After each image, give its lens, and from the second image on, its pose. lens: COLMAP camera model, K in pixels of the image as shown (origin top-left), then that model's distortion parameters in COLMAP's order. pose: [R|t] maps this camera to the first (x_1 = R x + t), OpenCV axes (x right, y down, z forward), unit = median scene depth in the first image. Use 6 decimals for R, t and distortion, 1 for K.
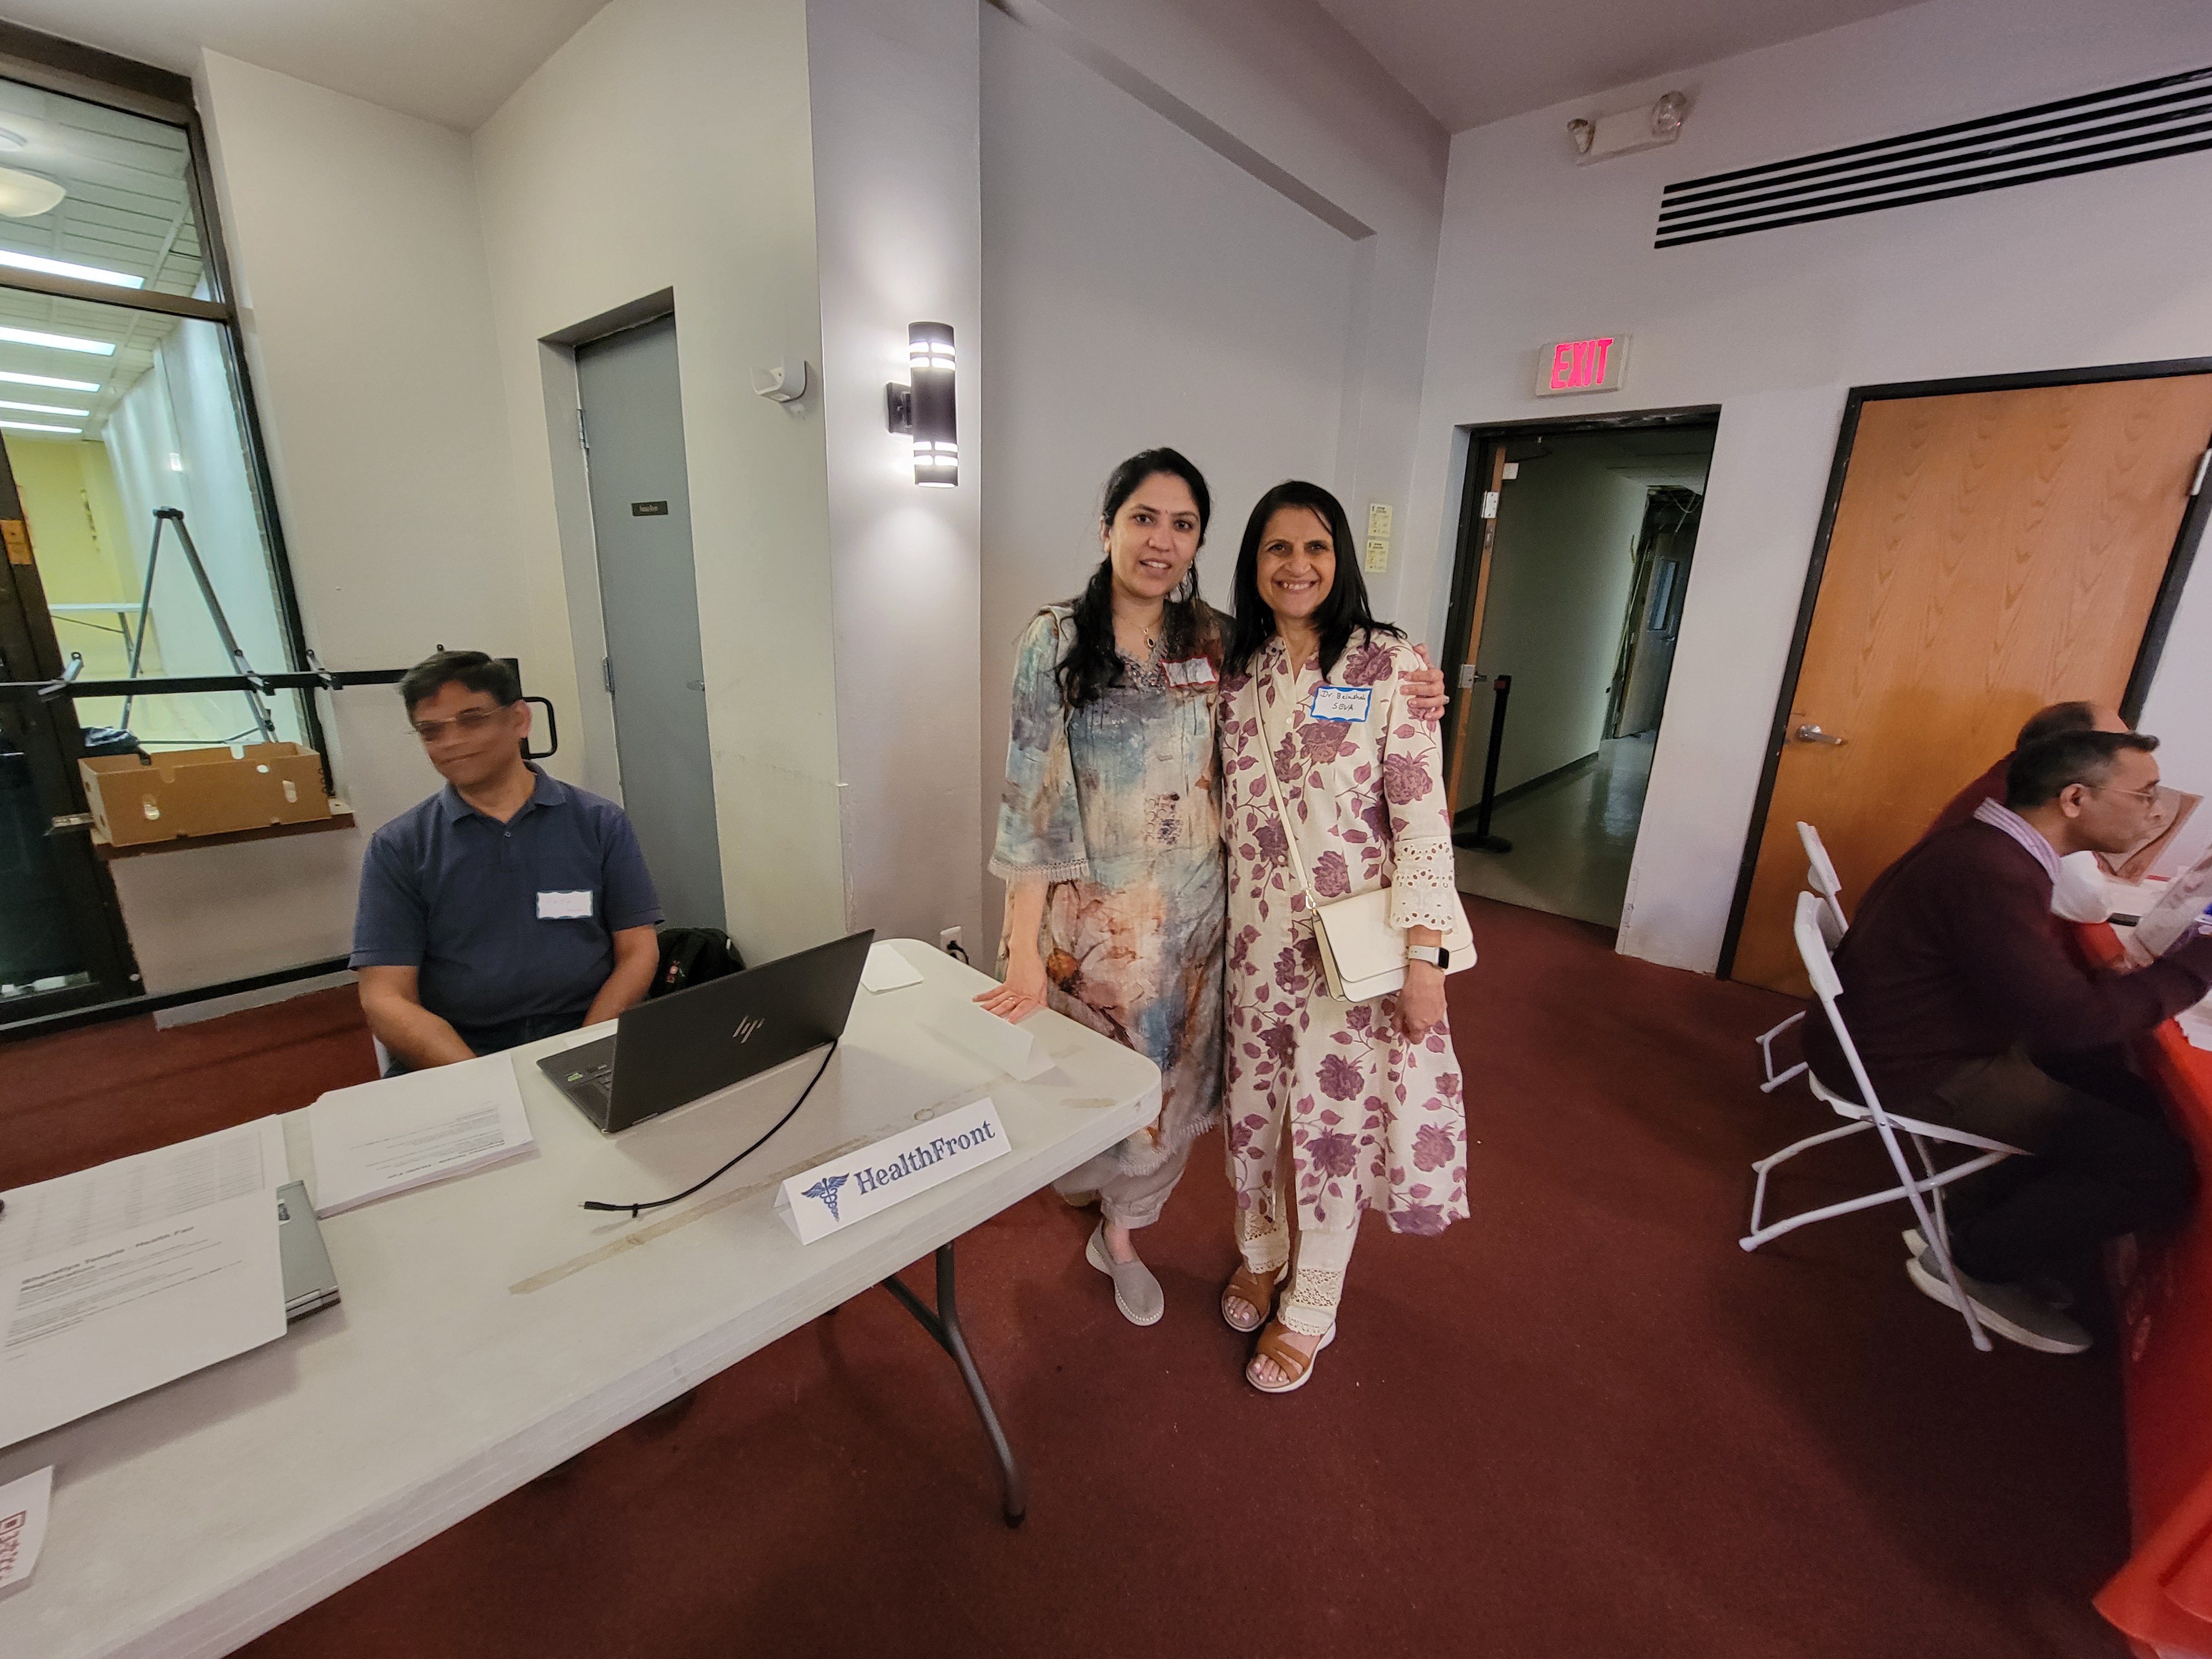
lens RADIAL K [[888.3, 0, 1103.0], [0, 888.3, 837.9], [0, 0, 1]] dist [-0.030213, 0.008388]
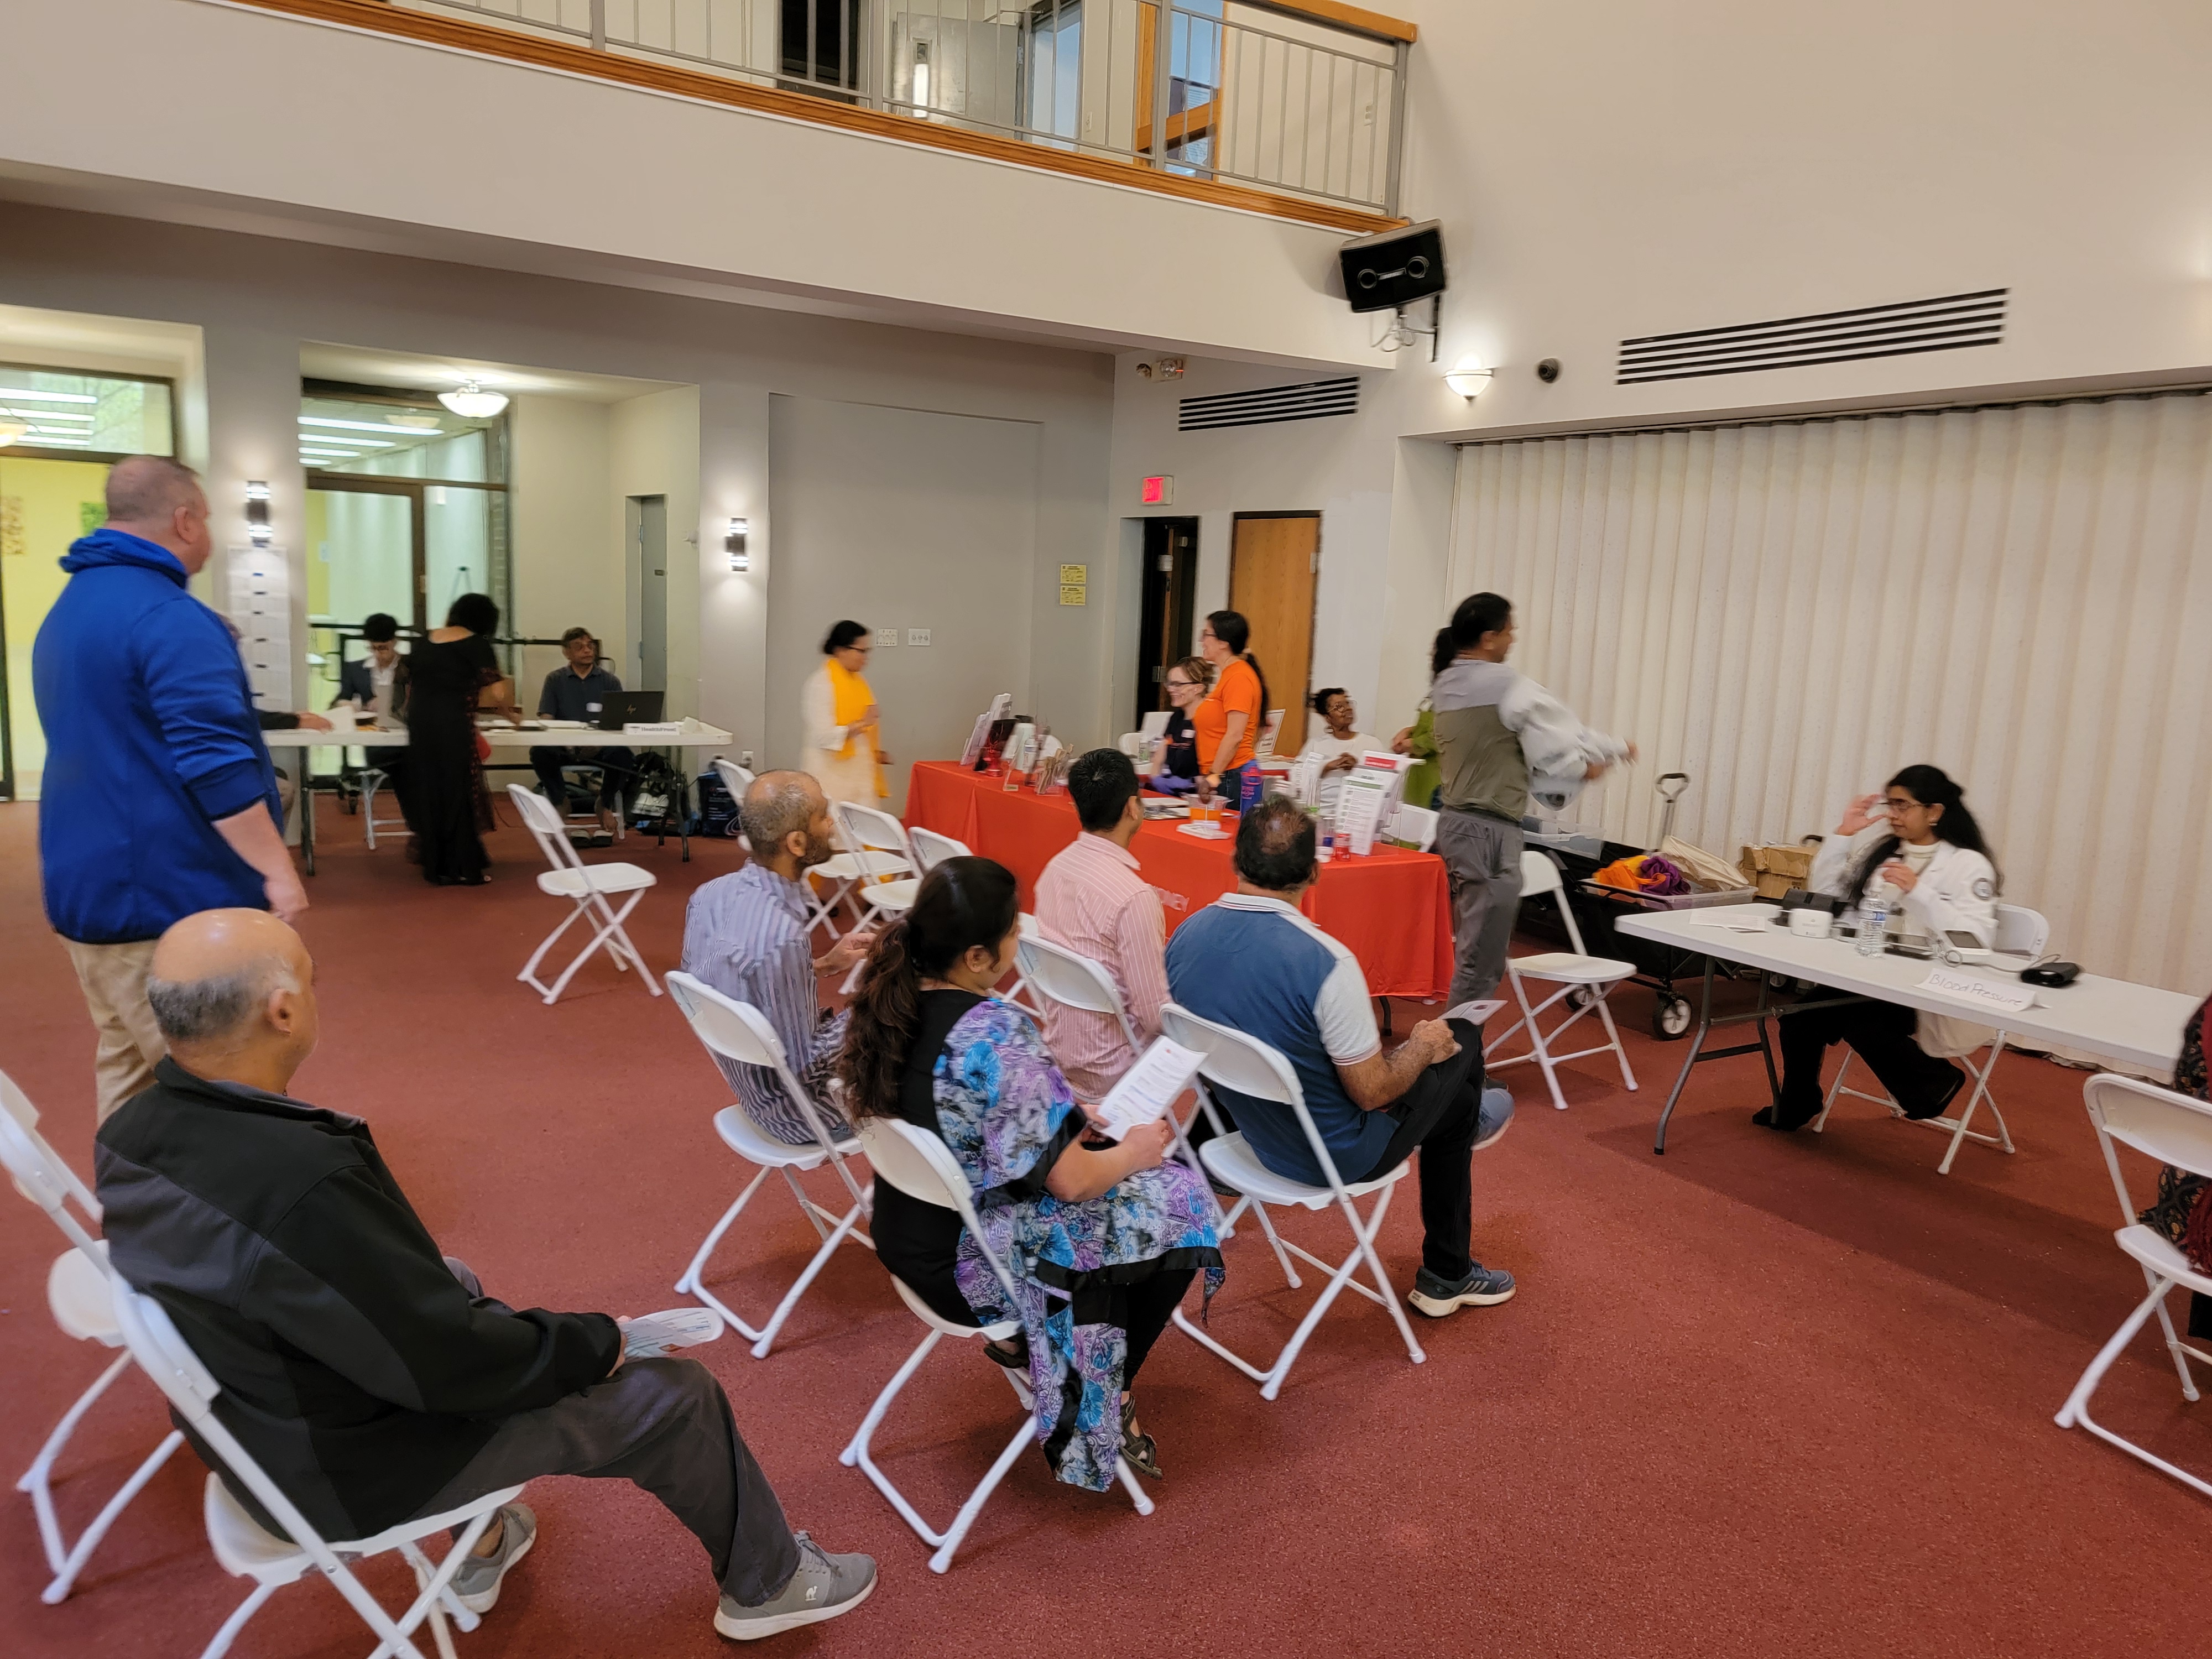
lens RADIAL K [[1686.3, 0, 1216.3], [0, 1686.3, 828.2], [0, 0, 1]] dist [0.000168, 0.204882]
pose [[0.967189, 0.047803, -0.249520, 1.955095], [-0.085275, 0.986245, -0.141597, 0.757270], [0.239319, 0.158229, 0.957961, -2.674099]]
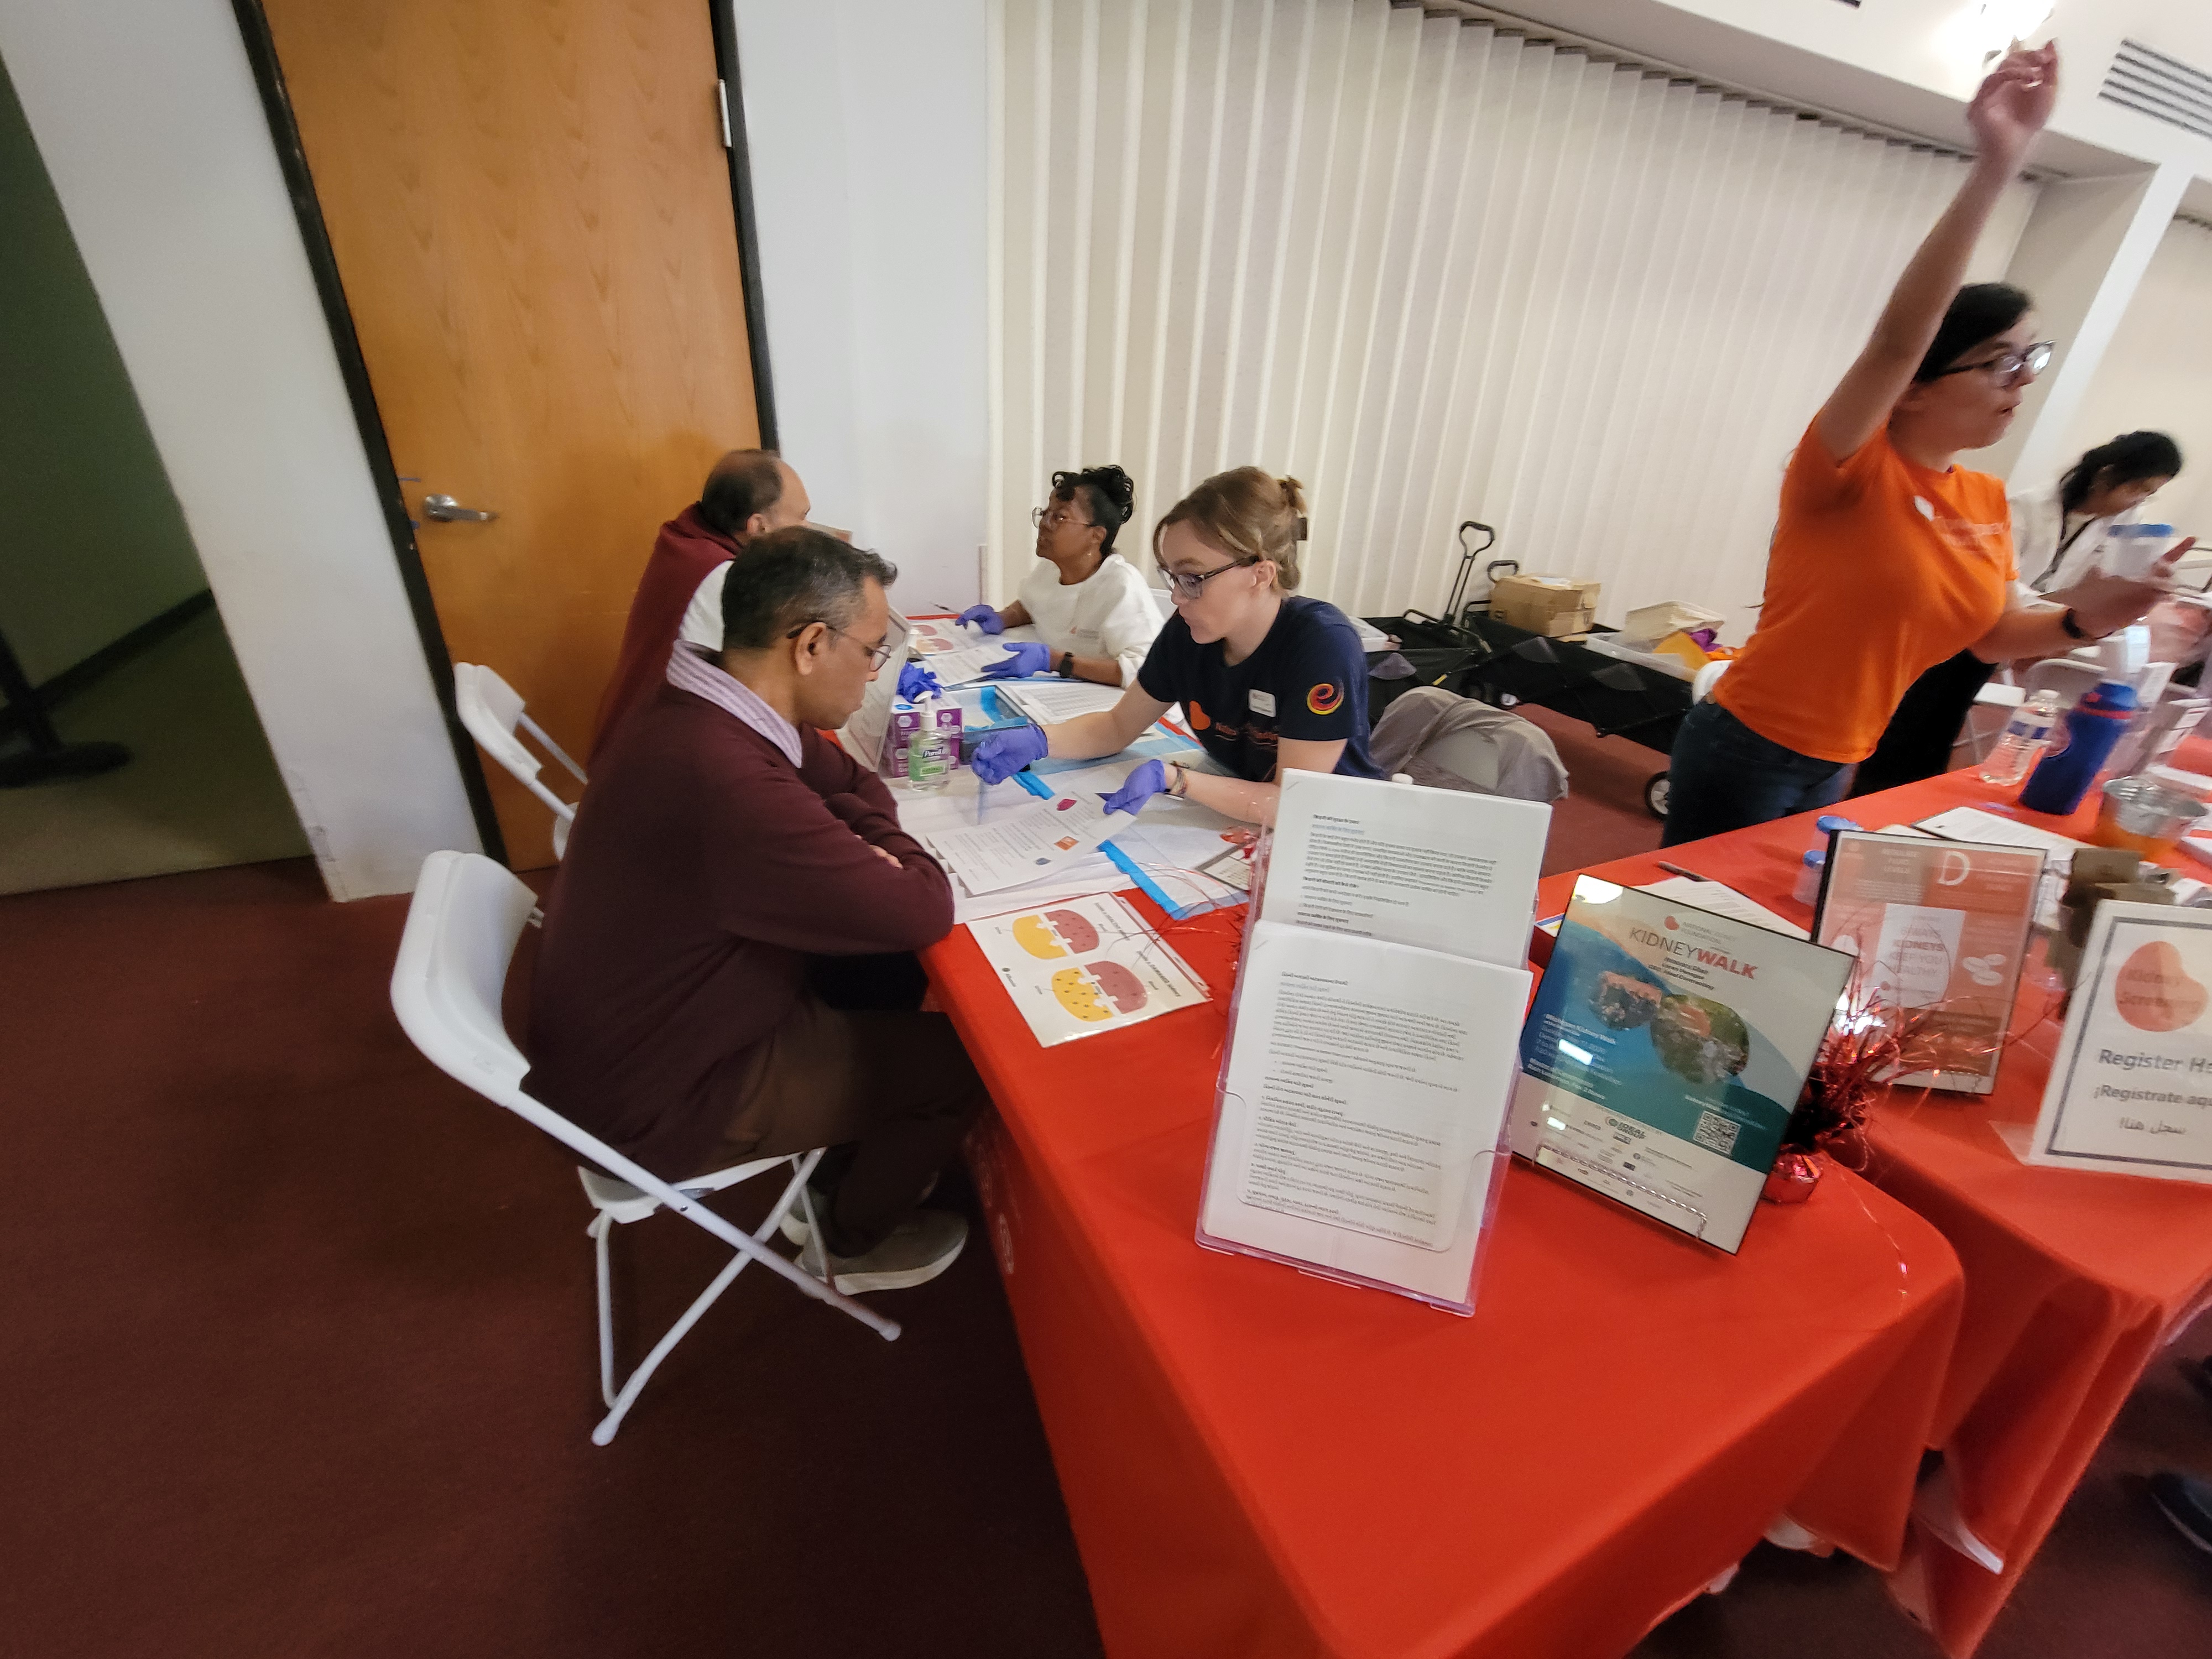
lens RADIAL K [[897.9, 0, 1106.0], [0, 897.9, 829.5], [0, 0, 1]] dist [-0.000255, 0.000486]
pose [[0.398544, -0.425166, 0.812648, 0.426833], [0.211529, 0.904781, 0.369630, -0.054276], [-0.892423, 0.024585, 0.450530, 0.307130]]
